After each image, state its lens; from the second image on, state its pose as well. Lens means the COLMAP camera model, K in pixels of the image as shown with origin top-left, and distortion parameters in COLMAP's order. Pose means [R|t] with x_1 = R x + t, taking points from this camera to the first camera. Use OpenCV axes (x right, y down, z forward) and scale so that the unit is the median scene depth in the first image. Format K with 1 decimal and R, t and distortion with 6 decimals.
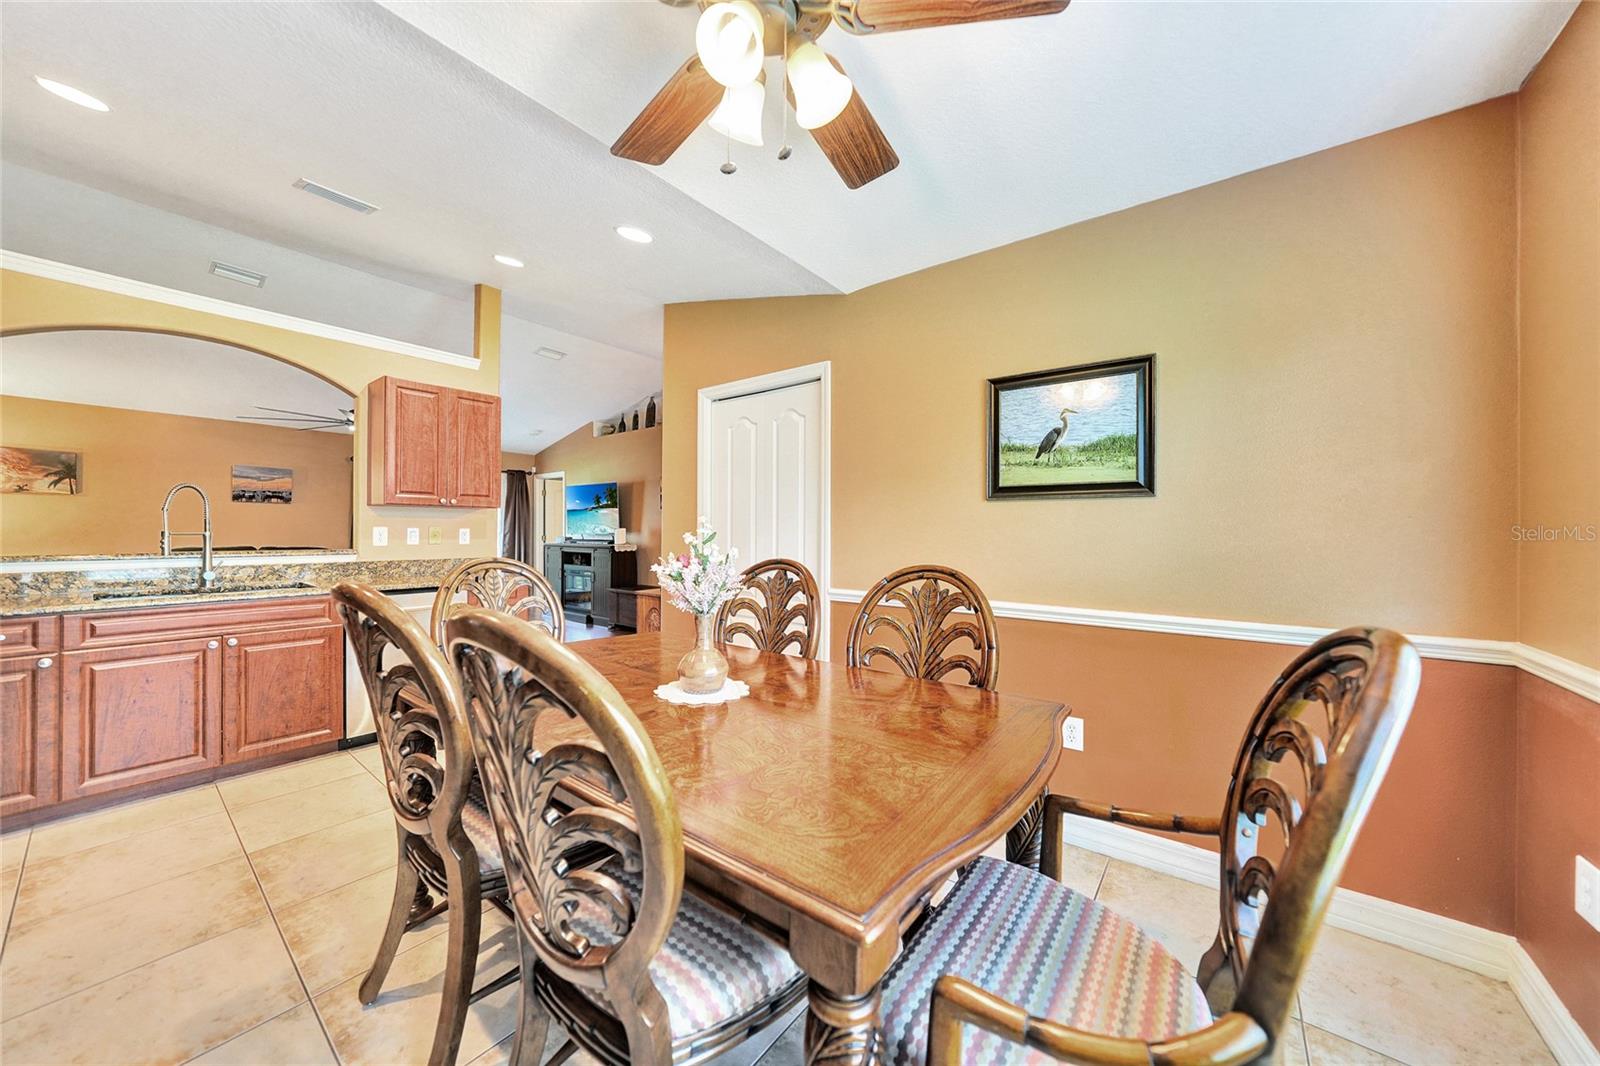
lens RADIAL K [[556.4, 0, 806.8], [0, 556.4, 531.9], [0, 0, 1]] dist [-0.025021, 0.004972]
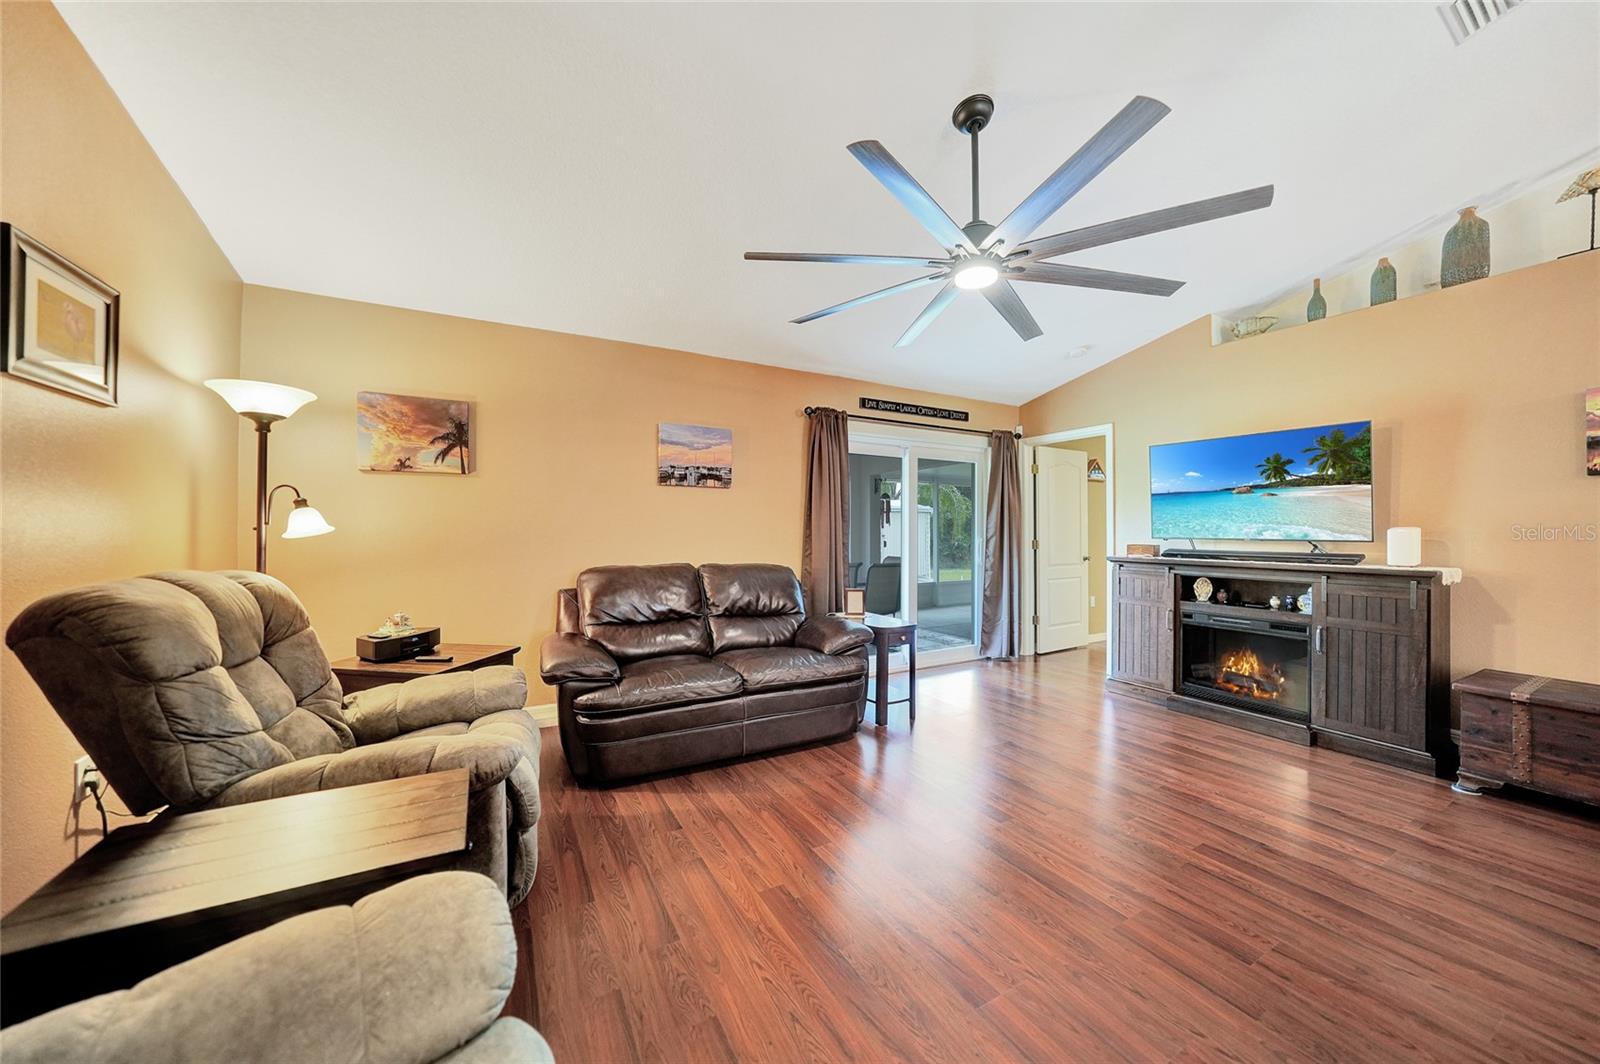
lens RADIAL K [[556.4, 0, 789.9], [0, 556.4, 526.2], [0, 0, 1]] dist [-0.025021, 0.004972]
pose [[0.912754, -0.004600, -0.408484, -0.665763], [0.001292, 0.999964, -0.008373, -0.007151], [0.408508, 0.007114, 0.912727, 0.502227]]
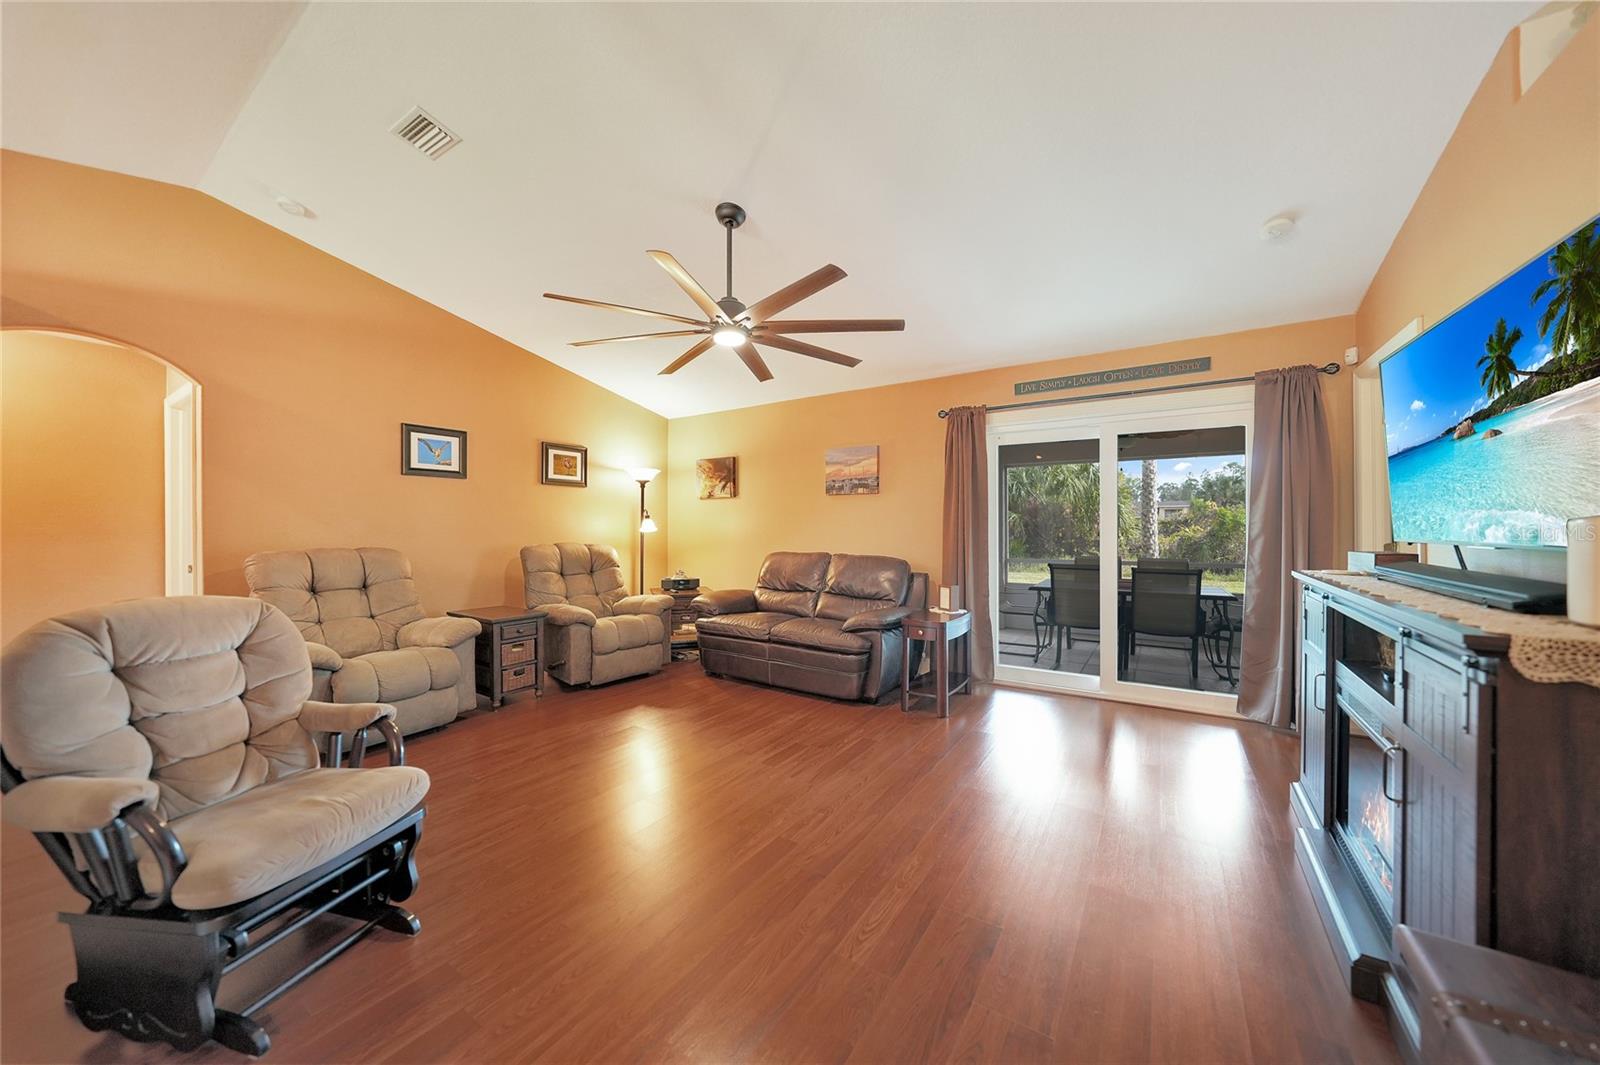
lens RADIAL K [[556.4, 0, 806.1], [0, 556.4, 529.4], [0, 0, 1]] dist [-0.025021, 0.004972]
pose [[0.069963, -0.002854, -0.997545, -0.243724], [0.002972, 0.999992, -0.002652, -0.004302], [0.997545, -0.002779, 0.069971, 0.885150]]
